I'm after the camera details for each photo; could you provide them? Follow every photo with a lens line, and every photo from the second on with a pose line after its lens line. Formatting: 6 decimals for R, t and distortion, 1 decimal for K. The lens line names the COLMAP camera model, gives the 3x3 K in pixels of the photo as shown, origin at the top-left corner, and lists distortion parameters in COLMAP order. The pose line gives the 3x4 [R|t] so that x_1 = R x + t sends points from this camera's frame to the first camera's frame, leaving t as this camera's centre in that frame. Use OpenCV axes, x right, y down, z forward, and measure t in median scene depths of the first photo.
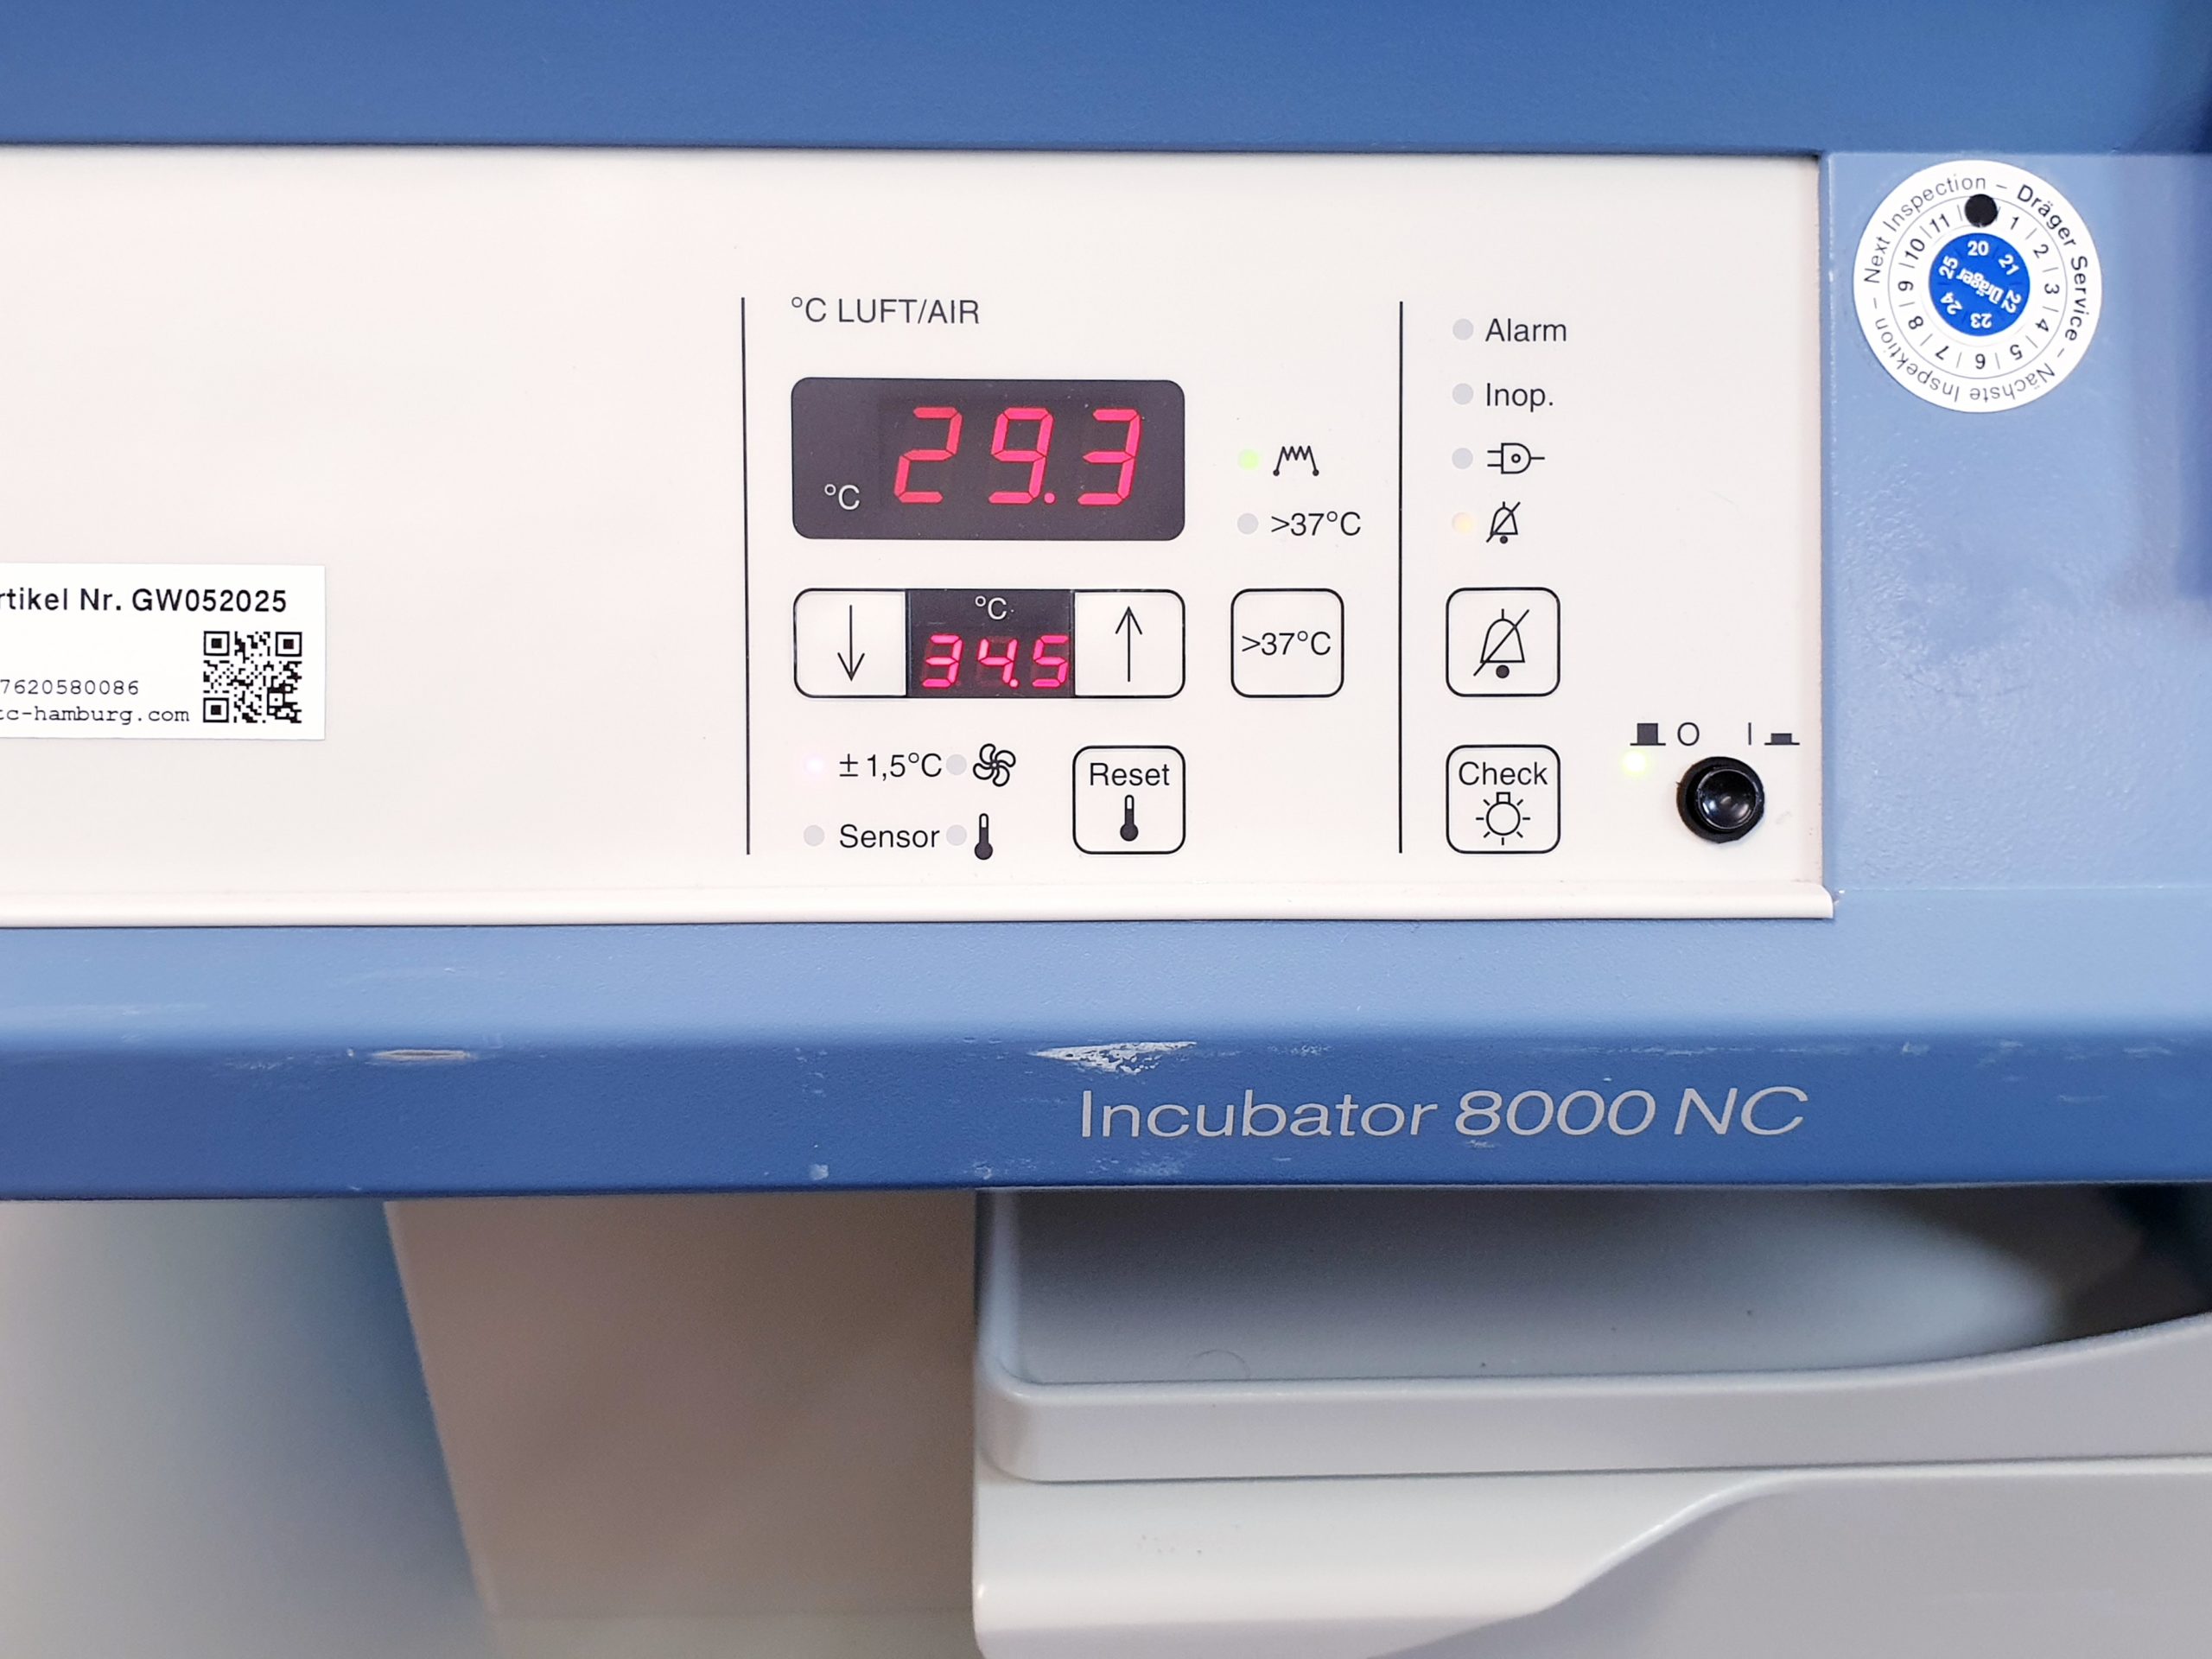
lens RADIAL K [[2486.6, 0, 1107.5], [0, 2486.6, 826.5], [0, 0, 1]] dist [0.036751, 0.000000]
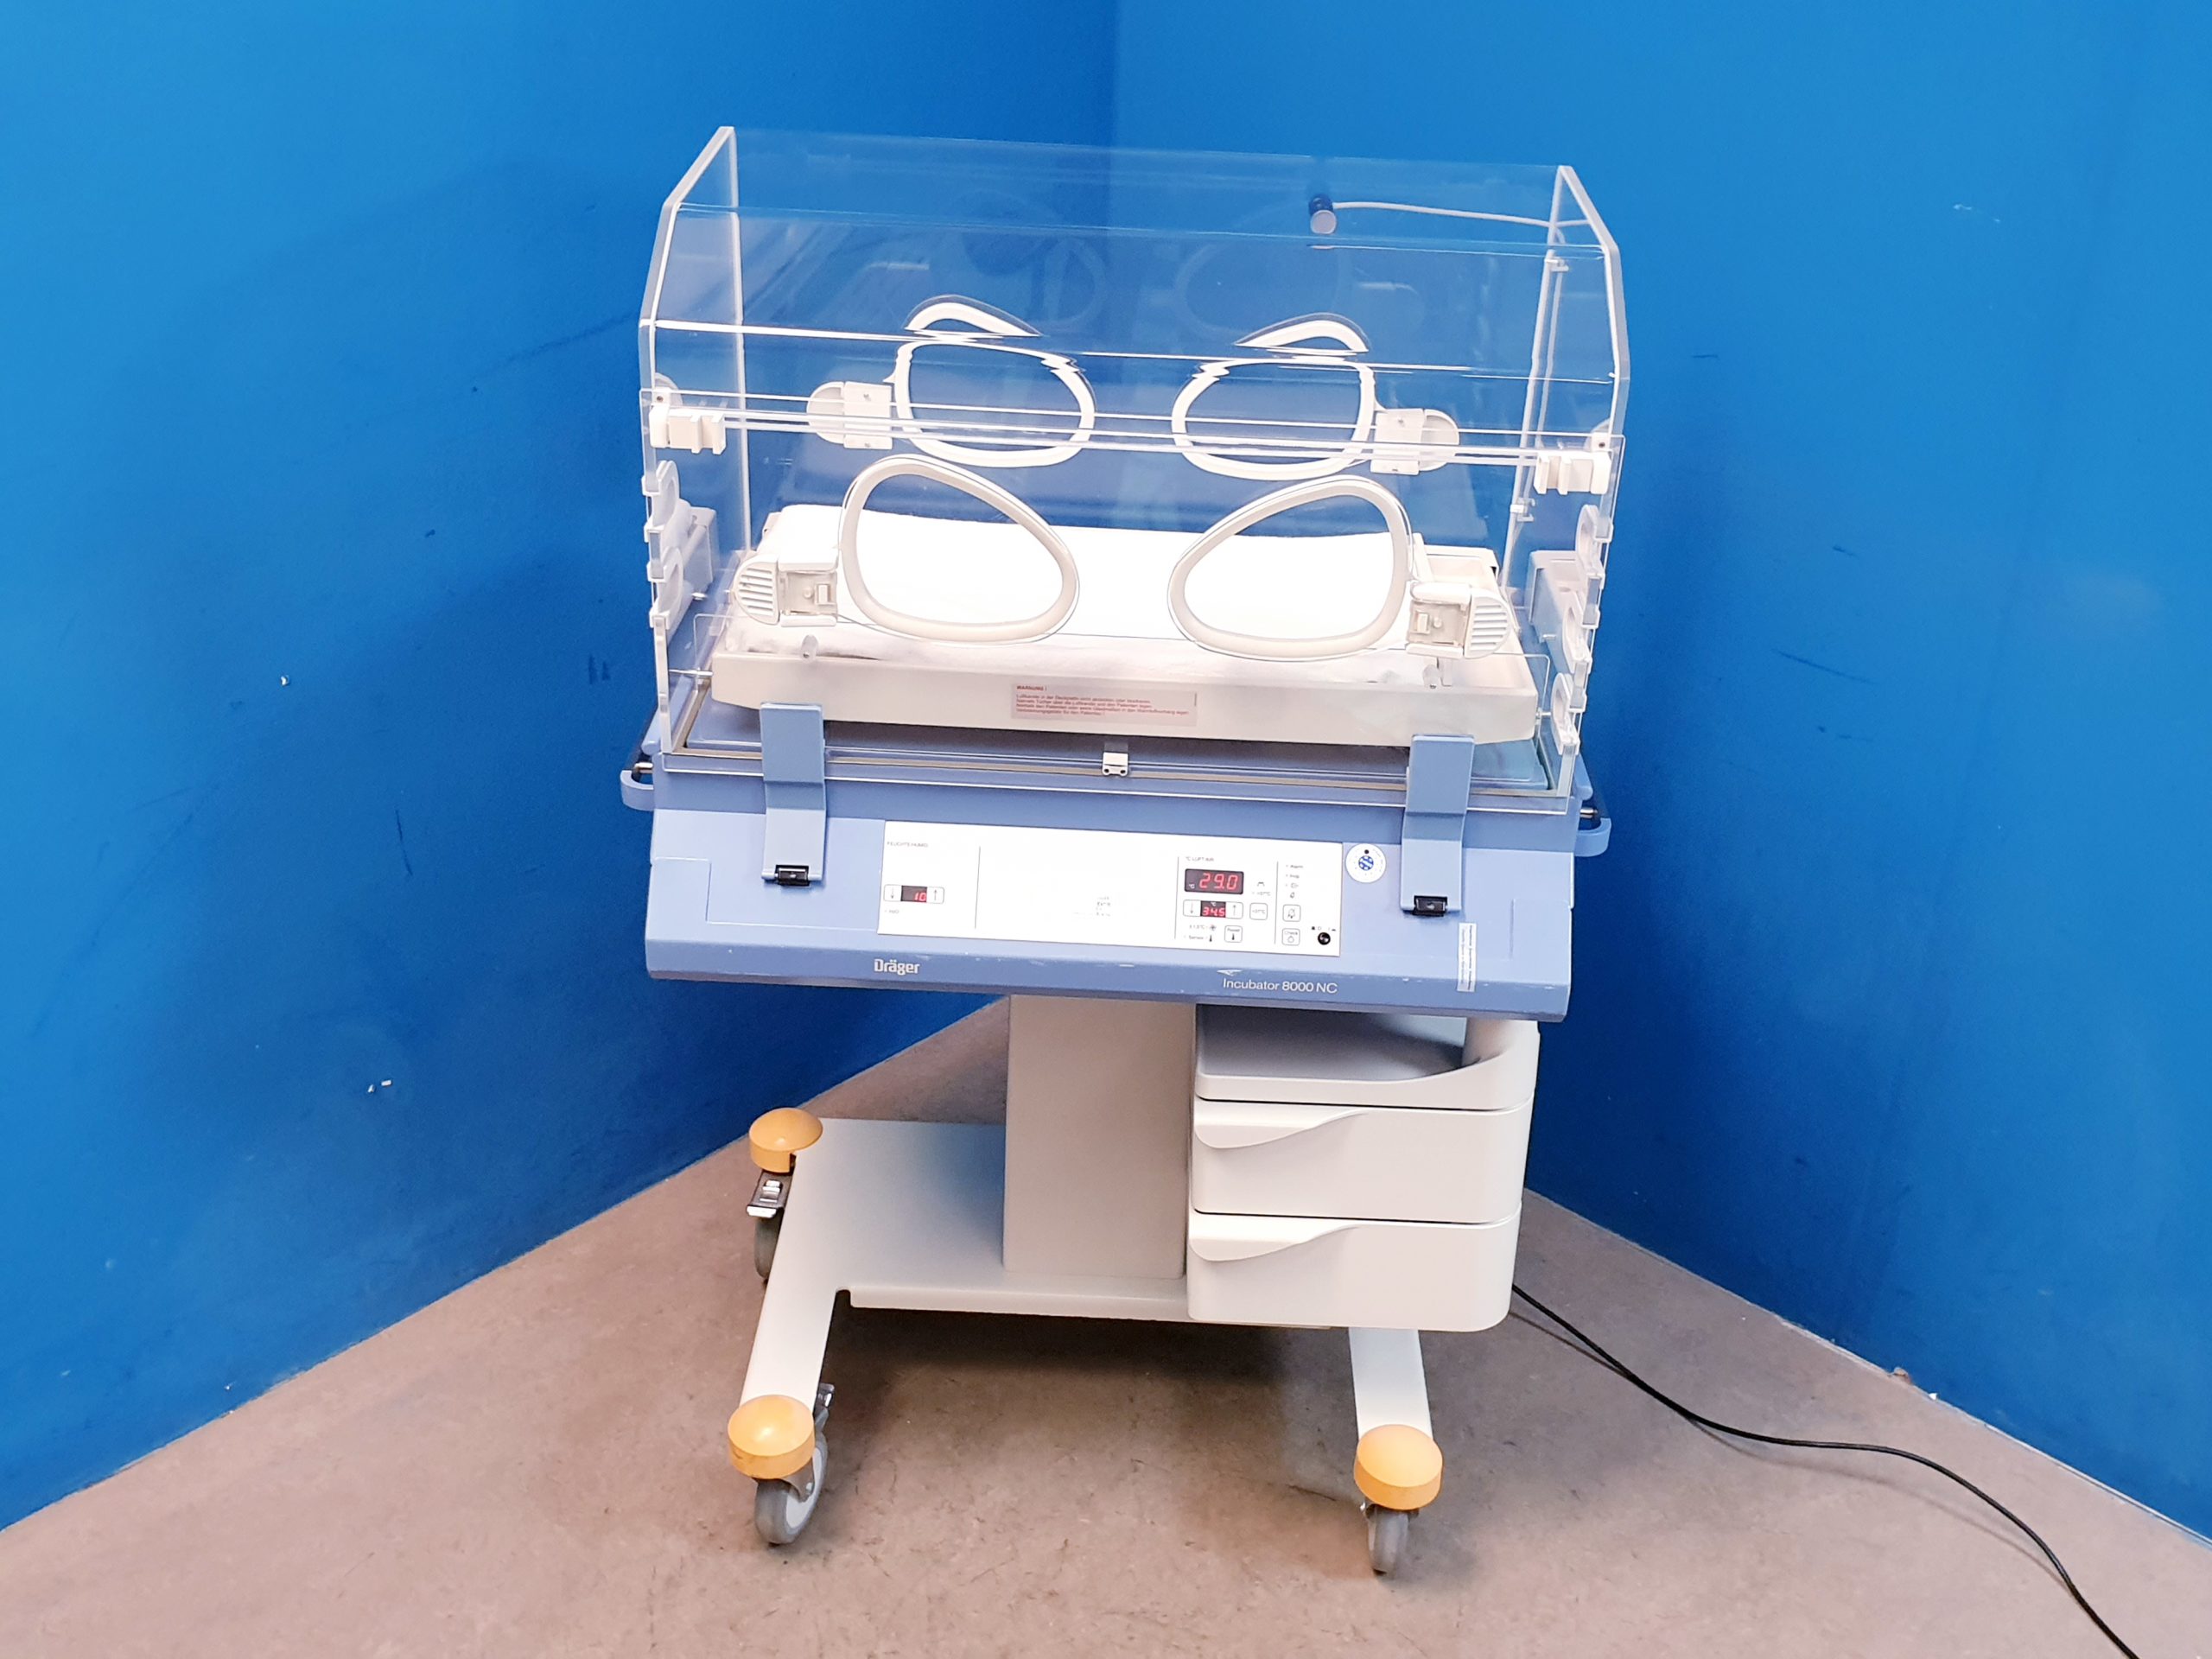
lens RADIAL K [[2486.6, 0, 1105.0], [0, 2486.6, 844.3], [0, 0, 1]] dist [0.036751, 0.000000]
pose [[0.997048, 0.043301, -0.063412, 0.079051], [-0.054512, 0.980770, -0.187401, 1.026243], [0.054077, 0.190305, 0.980234, -5.606724]]
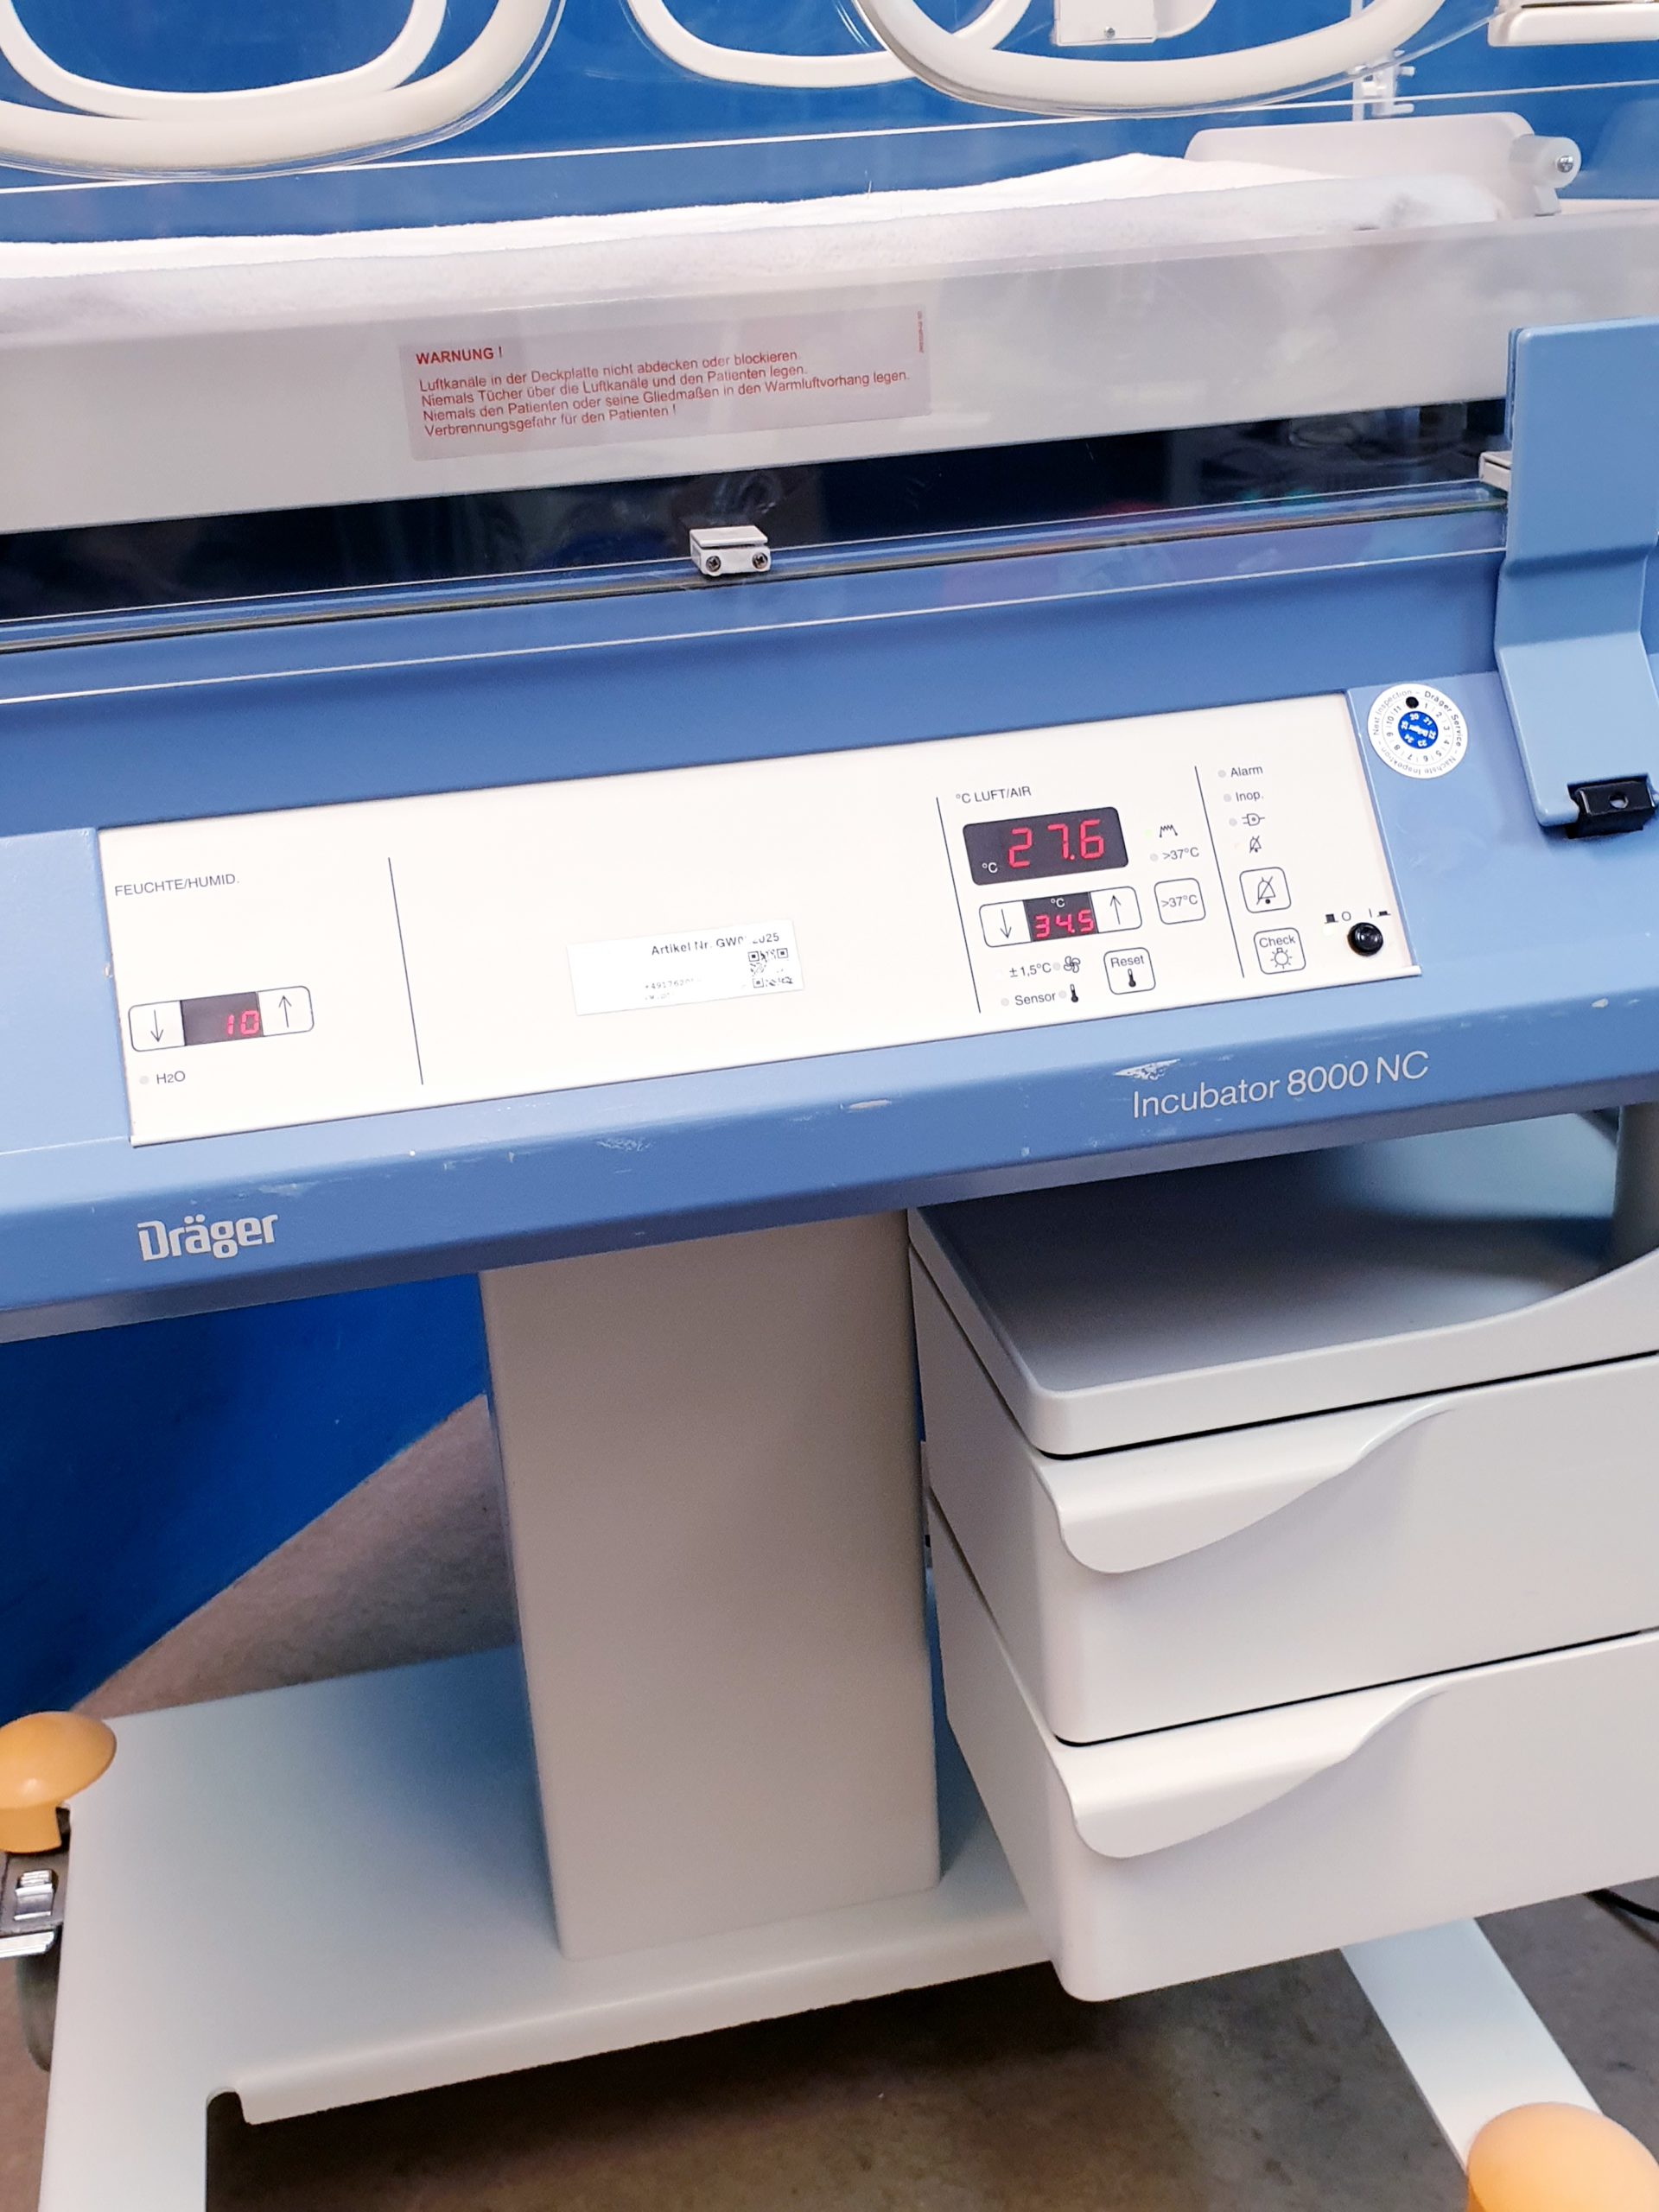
lens RADIAL K [[2486.6, 0, 862.3], [0, 2486.6, 1136.5], [0, 0, 1]] dist [0.036751, 0.000000]
pose [[0.980643, -0.148002, 0.128200, -0.585704], [0.175814, 0.953762, -0.243777, 0.693558], [-0.086193, 0.261597, 0.961321, -1.260373]]
